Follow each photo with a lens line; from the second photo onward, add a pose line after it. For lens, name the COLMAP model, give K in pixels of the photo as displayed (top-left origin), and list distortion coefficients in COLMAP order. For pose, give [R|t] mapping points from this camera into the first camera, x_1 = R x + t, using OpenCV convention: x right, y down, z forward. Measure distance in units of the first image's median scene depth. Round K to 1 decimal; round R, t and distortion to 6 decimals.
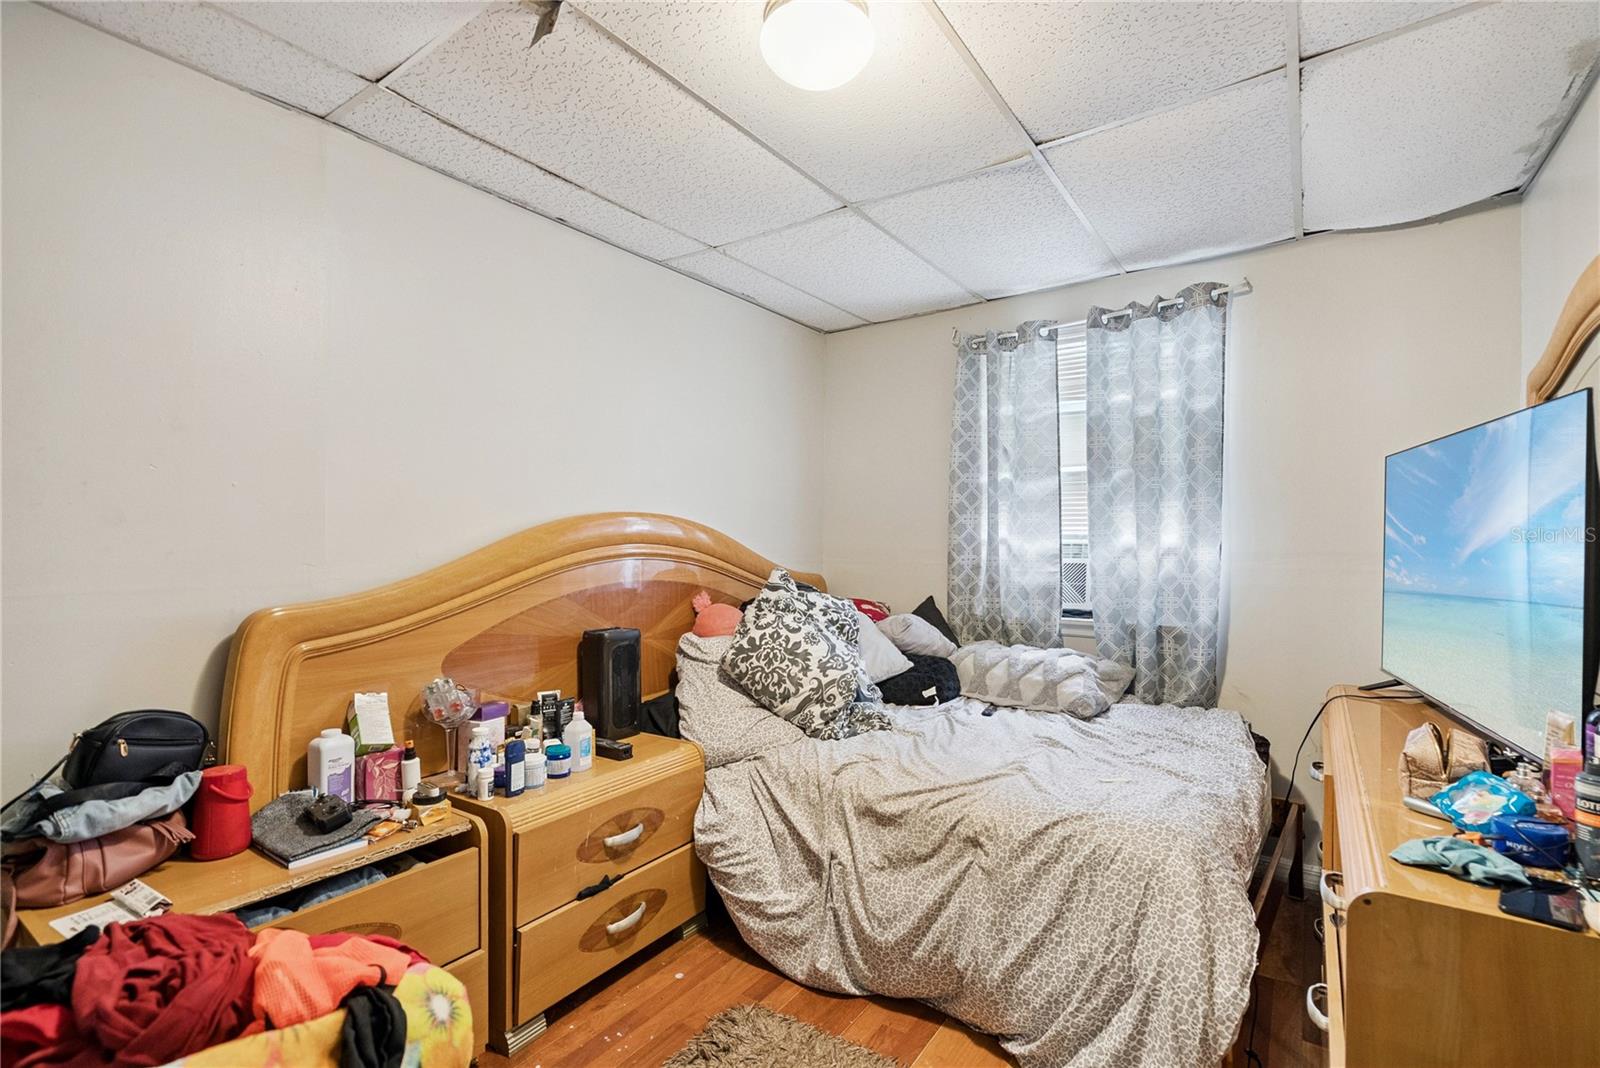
lens RADIAL K [[738.9, 0, 805.4], [0, 738.9, 540.9], [0, 0, 1]] dist [-0.008914, 0.004274]
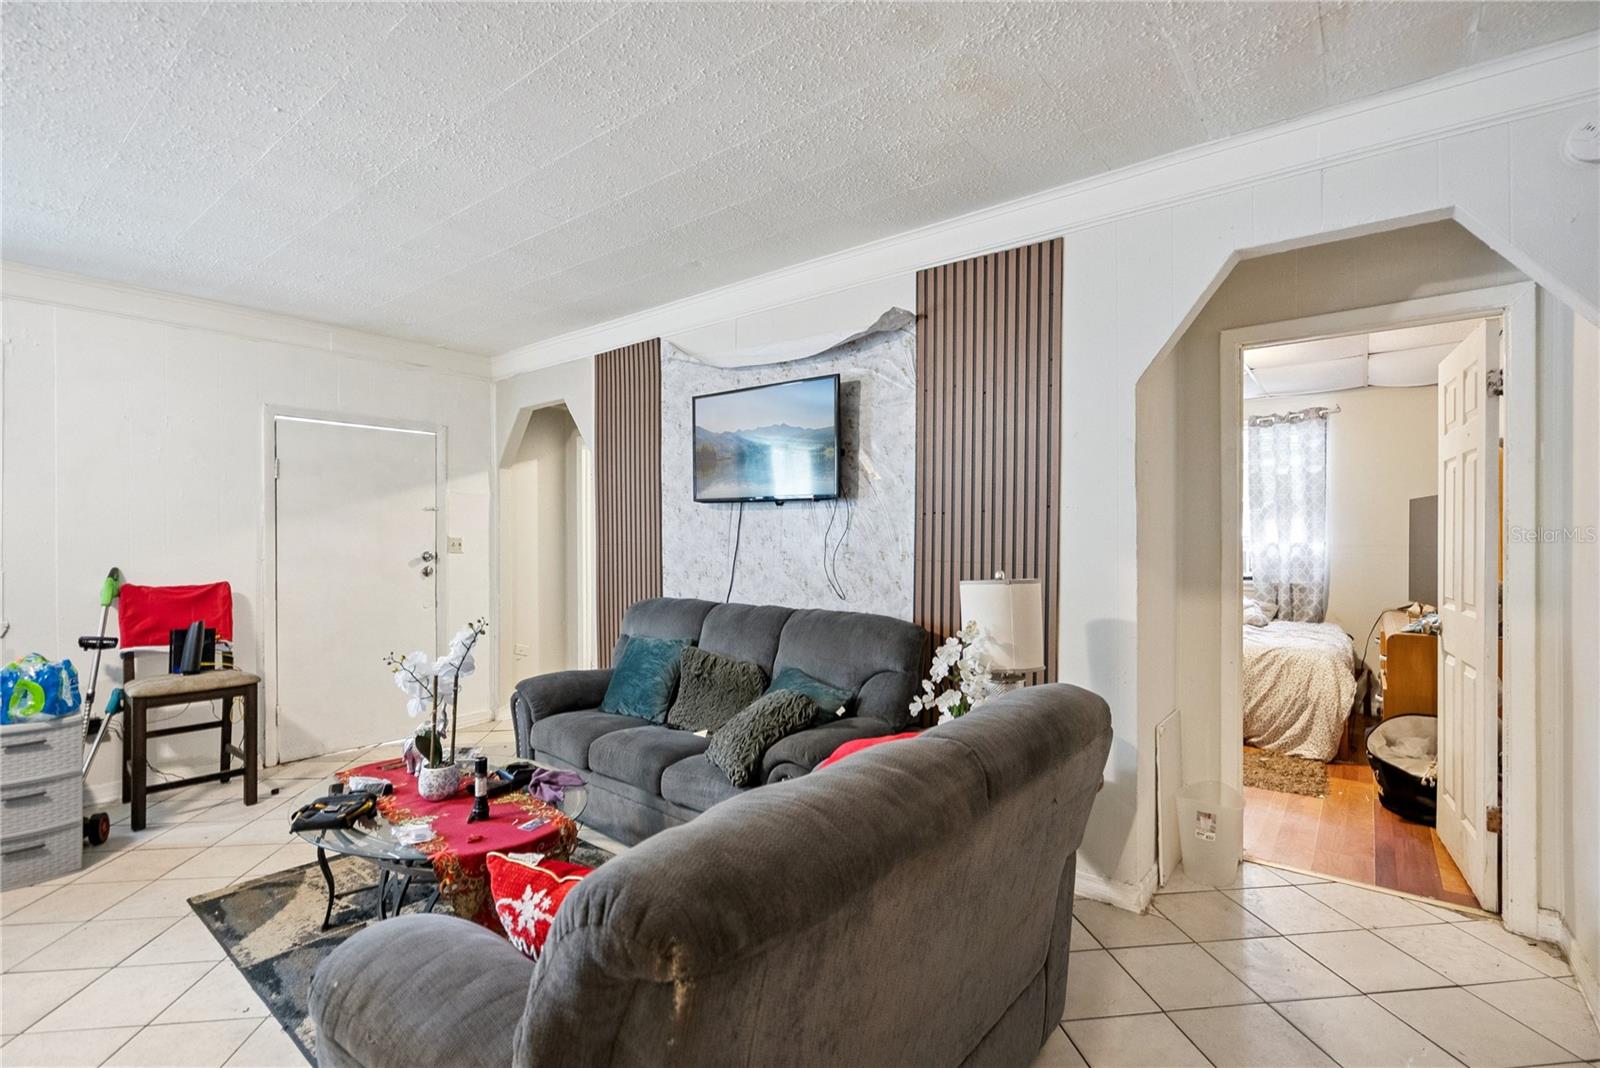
lens RADIAL K [[738.9, 0, 805.8], [0, 738.9, 528.4], [0, 0, 1]] dist [-0.008914, 0.004274]
pose [[0.998803, 0.000780, -0.048907, -0.712523], [-0.001447, 0.999906, -0.013612, 0.000077], [0.048892, 0.013666, 0.998711, -1.013082]]
